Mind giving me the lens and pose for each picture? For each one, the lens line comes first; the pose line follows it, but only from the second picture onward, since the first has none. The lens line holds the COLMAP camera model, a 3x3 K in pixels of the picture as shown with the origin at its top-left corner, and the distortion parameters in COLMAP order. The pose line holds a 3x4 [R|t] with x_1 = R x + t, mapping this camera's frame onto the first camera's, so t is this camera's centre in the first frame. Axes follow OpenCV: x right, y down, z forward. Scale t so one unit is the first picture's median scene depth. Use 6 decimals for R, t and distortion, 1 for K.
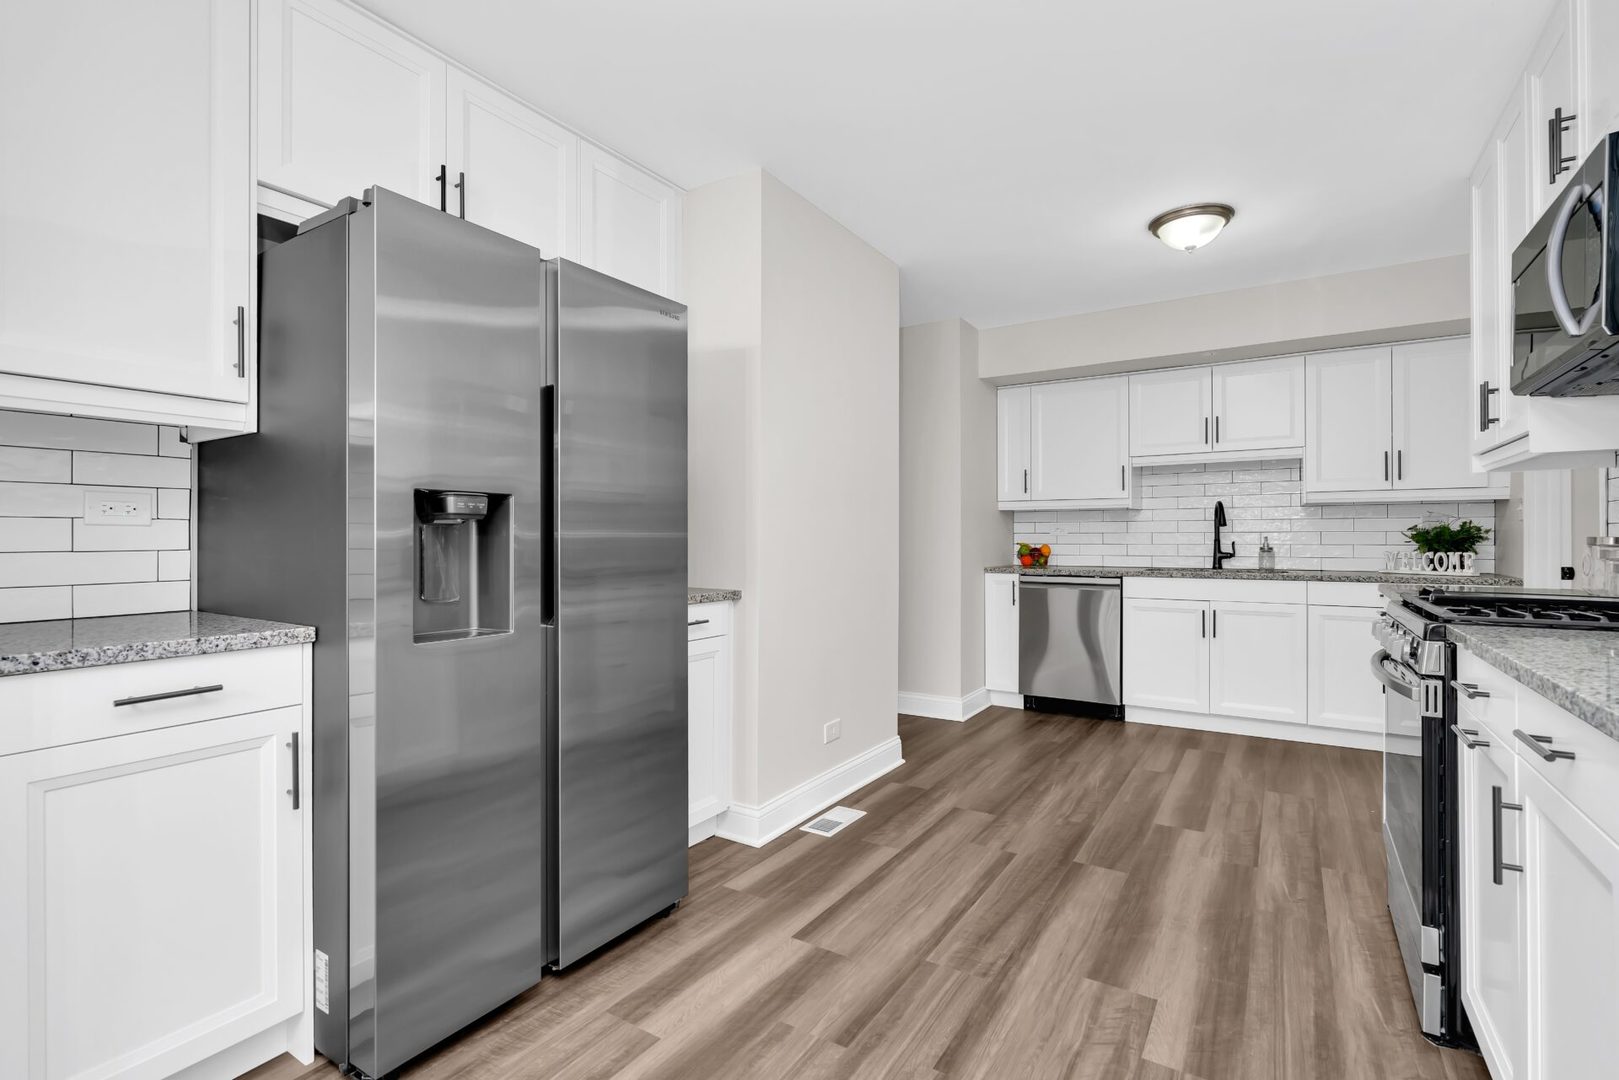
lens RADIAL K [[757.2, 0, 795.0], [0, 757.2, 540.2], [0, 0, 1]] dist [-0.001981, 0.000138]
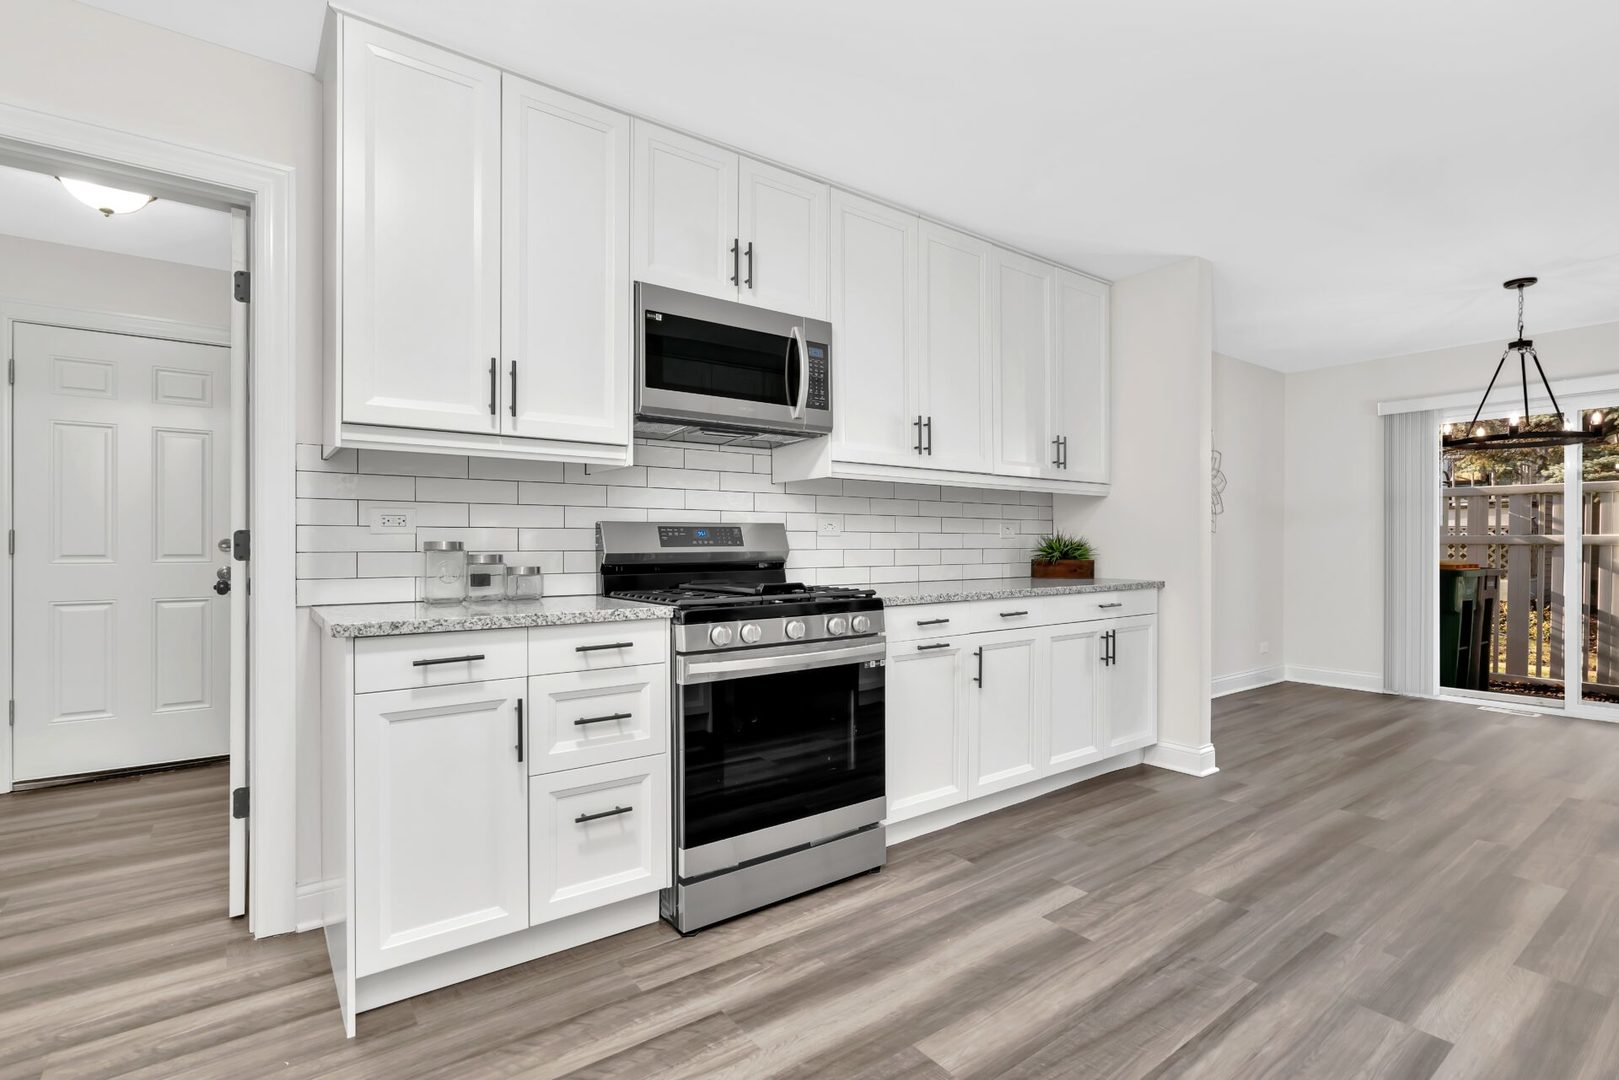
lens RADIAL K [[757.2, 0, 805.3], [0, 757.2, 543.9], [0, 0, 1]] dist [-0.001981, 0.000138]
pose [[-0.938258, 0.001891, 0.345931, 0.268174], [0.002078, 0.999998, 0.000172, -0.000100], [-0.345930, 0.000881, -0.938260, 1.485376]]
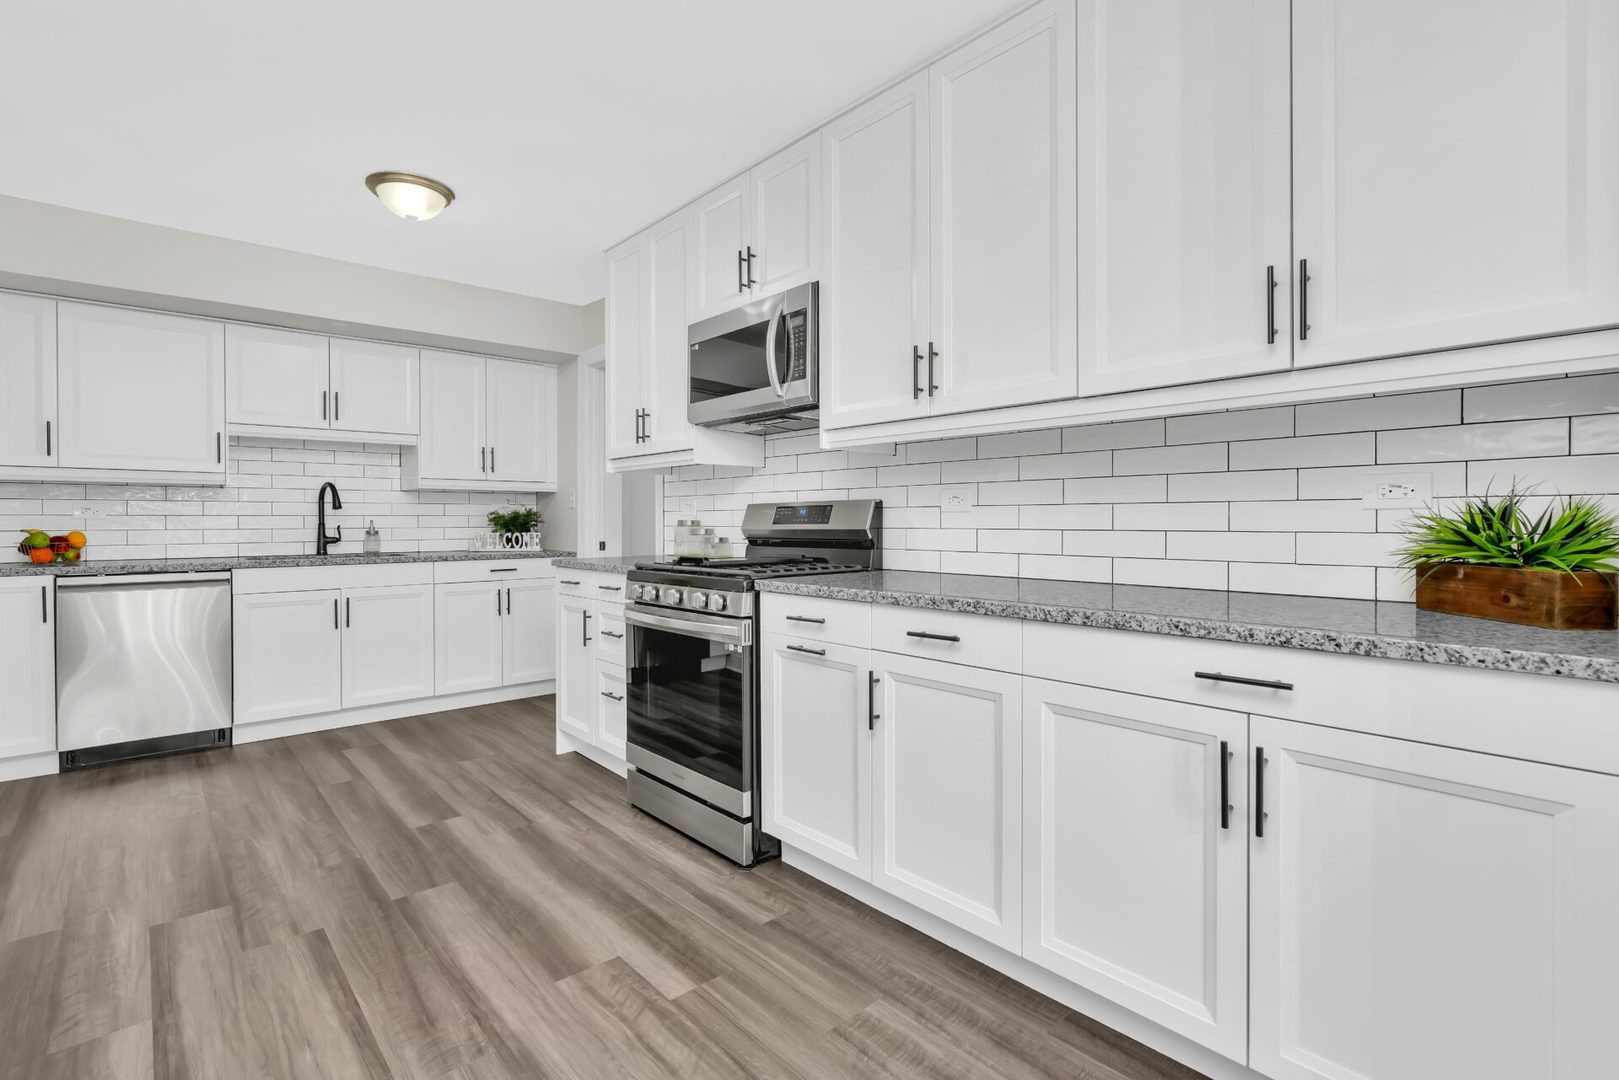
lens RADIAL K [[757.2, 0, 806.0], [0, 757.2, 526.9], [0, 0, 1]] dist [-0.001981, 0.000138]
pose [[0.264271, -0.007882, 0.964416, -0.305760], [0.004205, 0.999967, 0.007020, -0.000578], [-0.964439, 0.002200, 0.264295, 0.301675]]
